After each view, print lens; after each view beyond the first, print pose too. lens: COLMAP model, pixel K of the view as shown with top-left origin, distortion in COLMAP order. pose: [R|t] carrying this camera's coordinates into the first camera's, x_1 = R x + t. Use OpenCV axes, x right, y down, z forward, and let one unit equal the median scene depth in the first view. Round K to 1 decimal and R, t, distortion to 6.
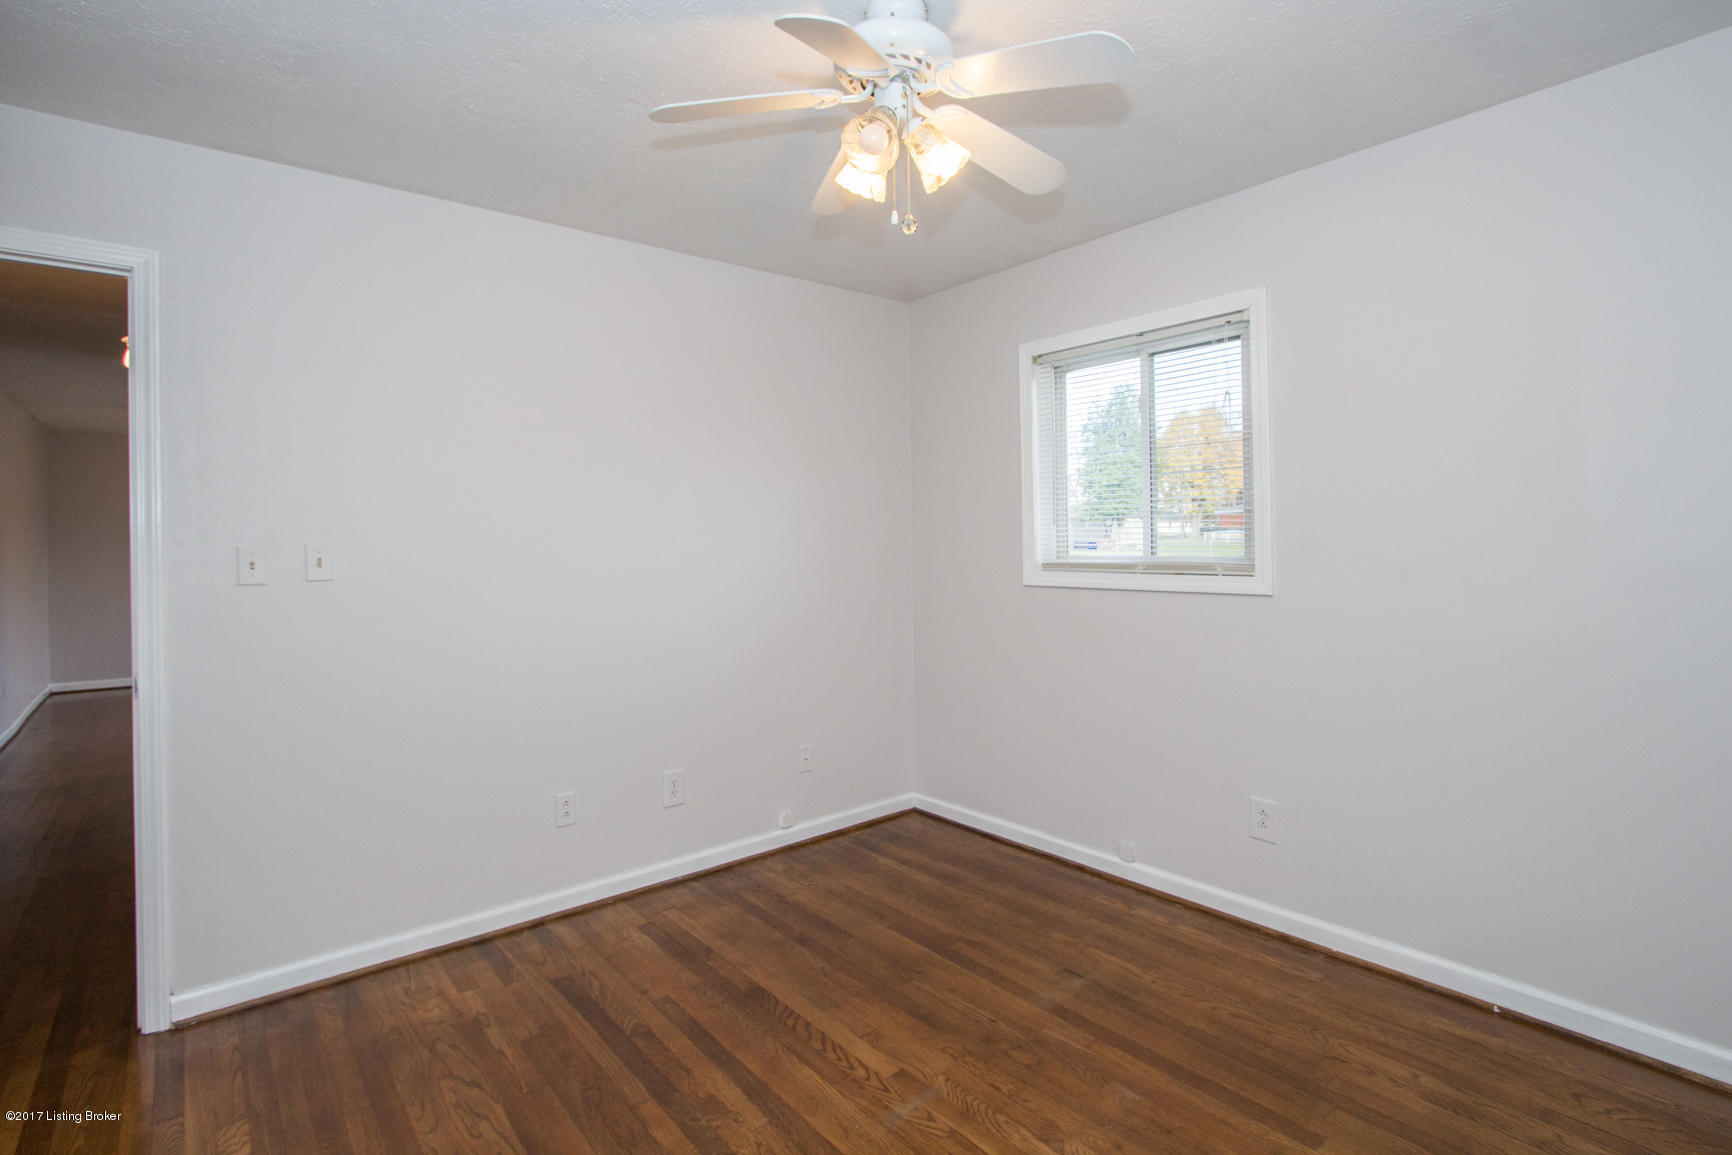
lens RADIAL K [[834.1, 0, 865.4], [0, 834.1, 561.3], [0, 0, 1]] dist [-0.018335, 0.002732]
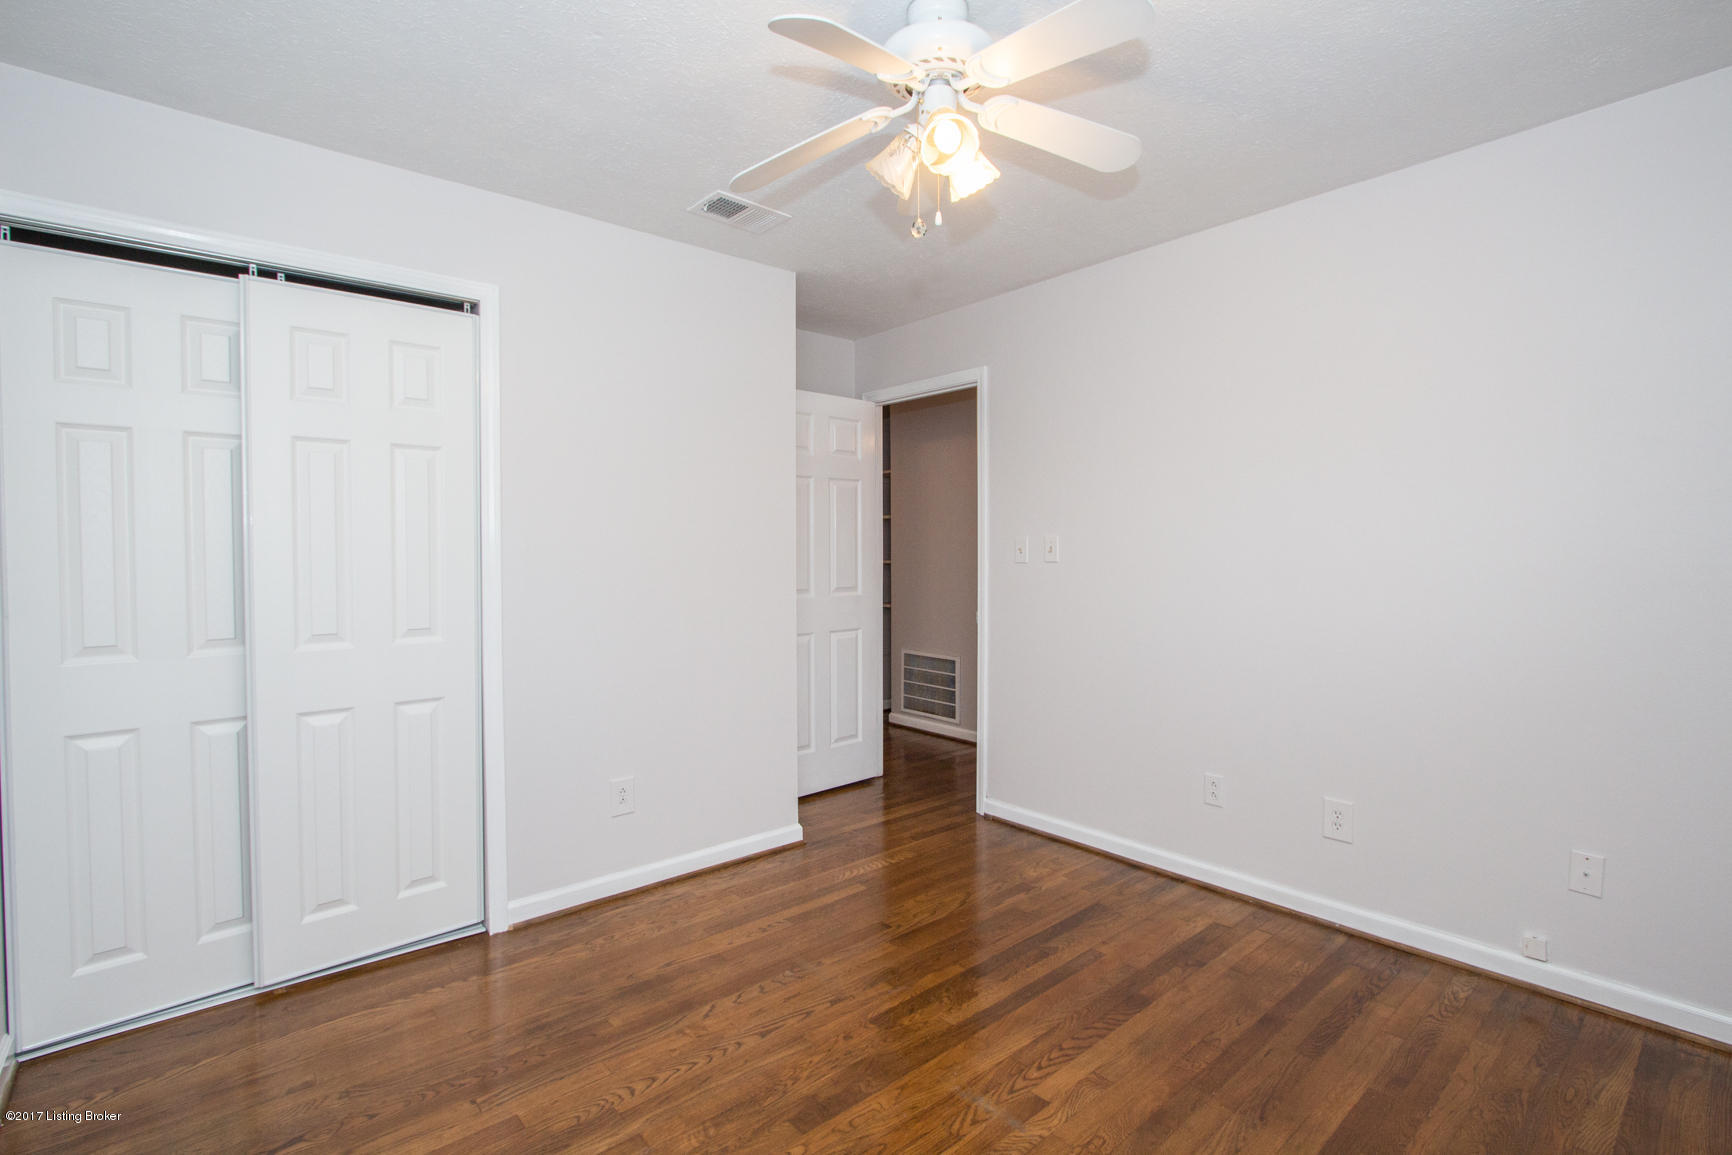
lens RADIAL K [[798.0, 0, 856.1], [0, 798.0, 567.8], [0, 0, 1]] dist [-0.021607, 0.004321]
pose [[0.015653, 0.037445, -0.999176, 0.724947], [-0.018921, 0.999131, 0.037147, -0.013744], [0.999698, 0.018324, 0.016348, 0.605965]]
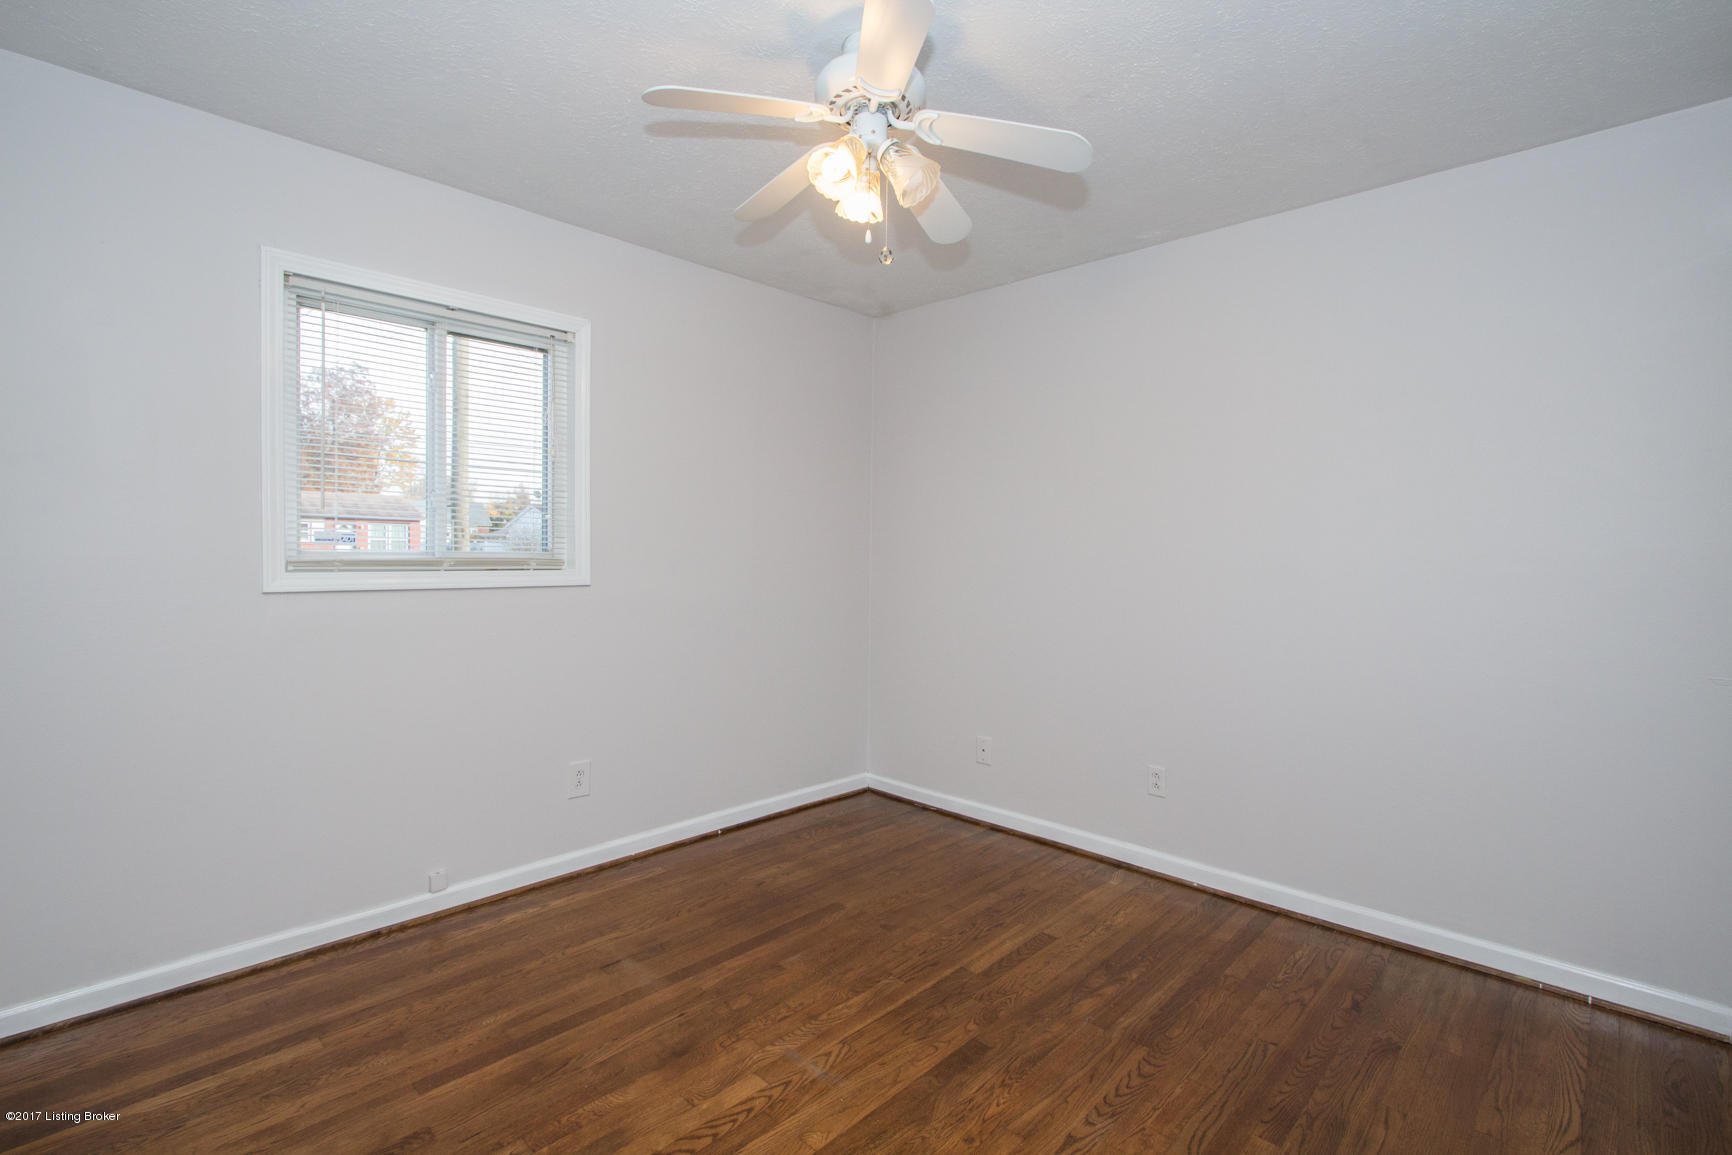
lens RADIAL K [[798.0, 0, 855.4], [0, 798.0, 579.5], [0, 0, 1]] dist [-0.021607, 0.004321]
pose [[-0.105520, -0.029006, 0.993994, -0.702971], [0.010755, 0.999483, 0.030308, 0.003314], [-0.994359, 0.013888, -0.105153, 0.777642]]
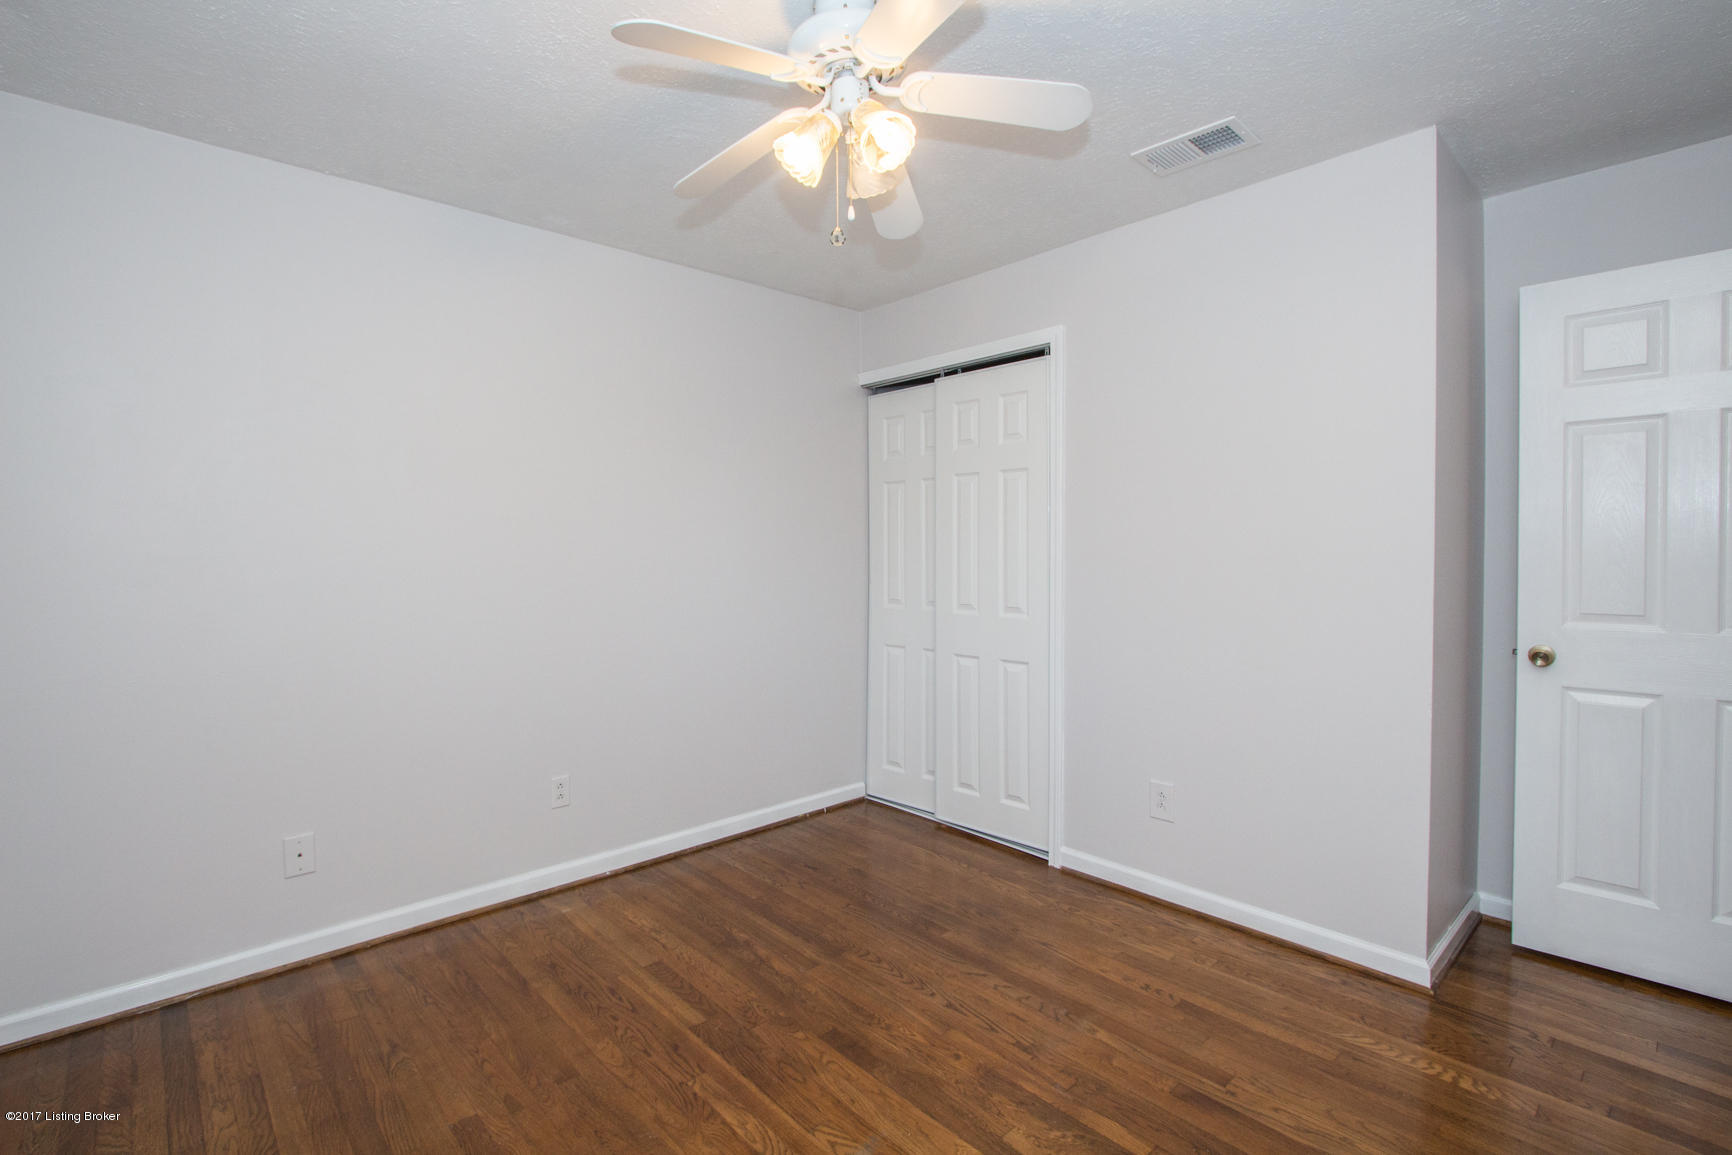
lens RADIAL K [[798.0, 0, 864.8], [0, 798.0, 567.7], [0, 0, 1]] dist [-0.021607, 0.004321]
pose [[-0.998328, 0.018570, -0.054736, 0.057799], [0.016064, 0.998818, 0.045870, -0.020072], [0.055523, 0.044914, -0.997447, 1.367787]]
